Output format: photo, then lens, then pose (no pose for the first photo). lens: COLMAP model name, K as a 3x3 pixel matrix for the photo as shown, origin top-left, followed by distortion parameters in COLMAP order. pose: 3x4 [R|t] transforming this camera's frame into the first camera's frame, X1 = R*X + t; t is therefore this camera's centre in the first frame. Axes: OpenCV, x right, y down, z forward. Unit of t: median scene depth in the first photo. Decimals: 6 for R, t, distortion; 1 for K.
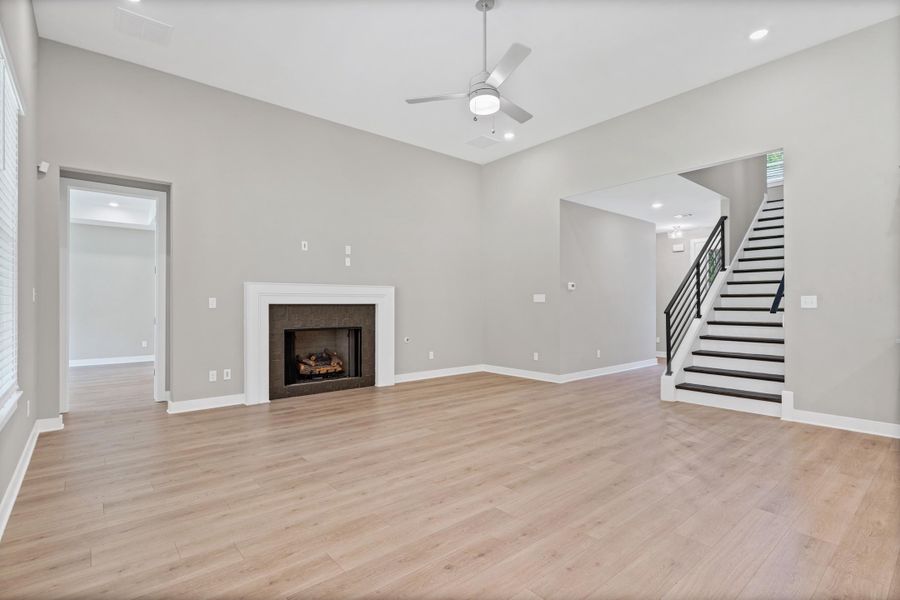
lens RADIAL K [[421.4, 0, 454.4], [0, 421.4, 302.3], [0, 0, 1]] dist [-0.001543, -0.000824]
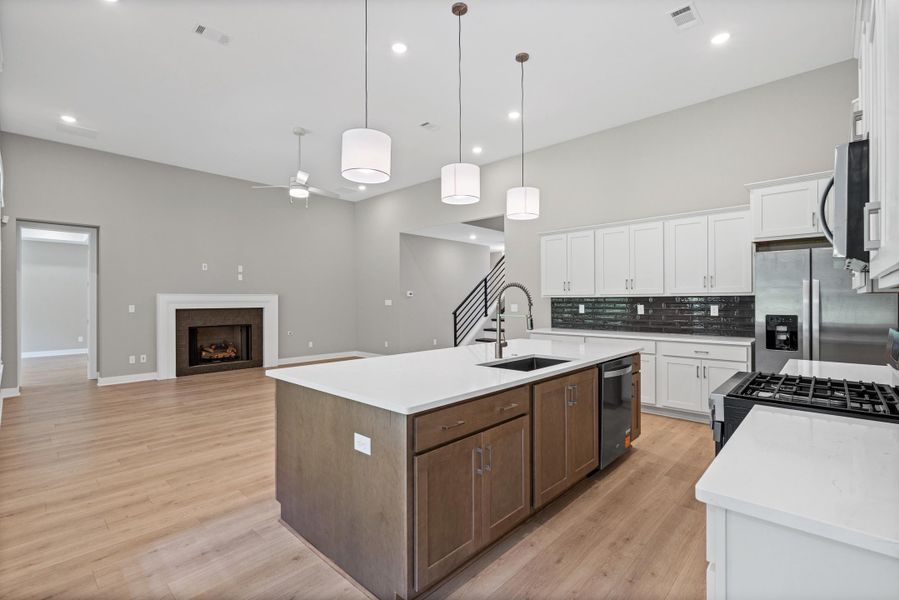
lens RADIAL K [[399.4, 0, 445.6], [0, 399.4, 298.5], [0, 0, 1]] dist [0.000103, 0.000014]
pose [[0.993854, -0.001916, 0.110686, 0.307614], [0.001740, 0.999997, 0.001692, -0.031375], [-0.110689, -0.001489, 0.993854, -0.428915]]
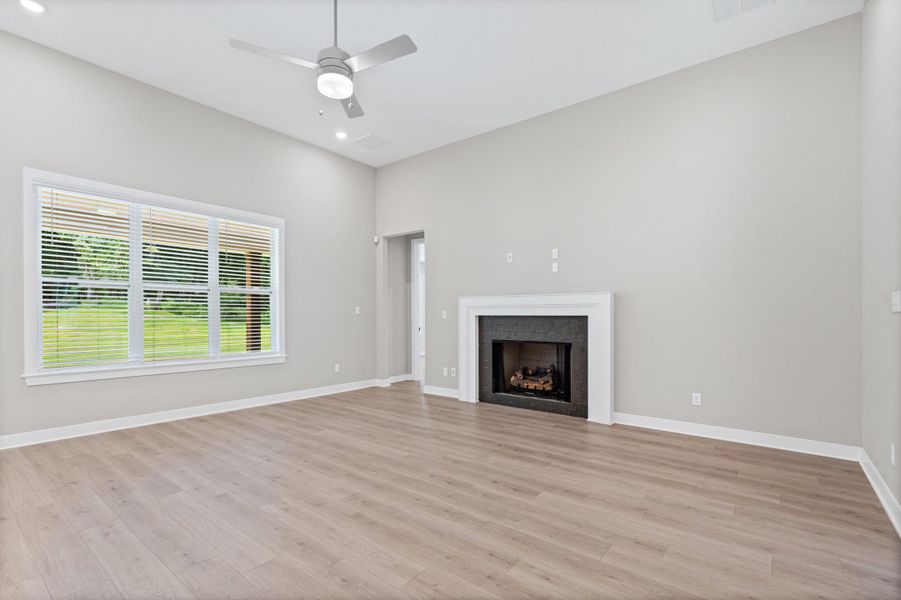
lens RADIAL K [[421.9, 0, 441.5], [0, 421.9, 316.2], [0, 0, 1]] dist [-0.001543, -0.000824]
pose [[0.186784, 0.001350, -0.982400, 0.630444], [0.004325, 0.999988, 0.002197, 0.002900], [0.982391, -0.004659, 0.186776, 0.682946]]
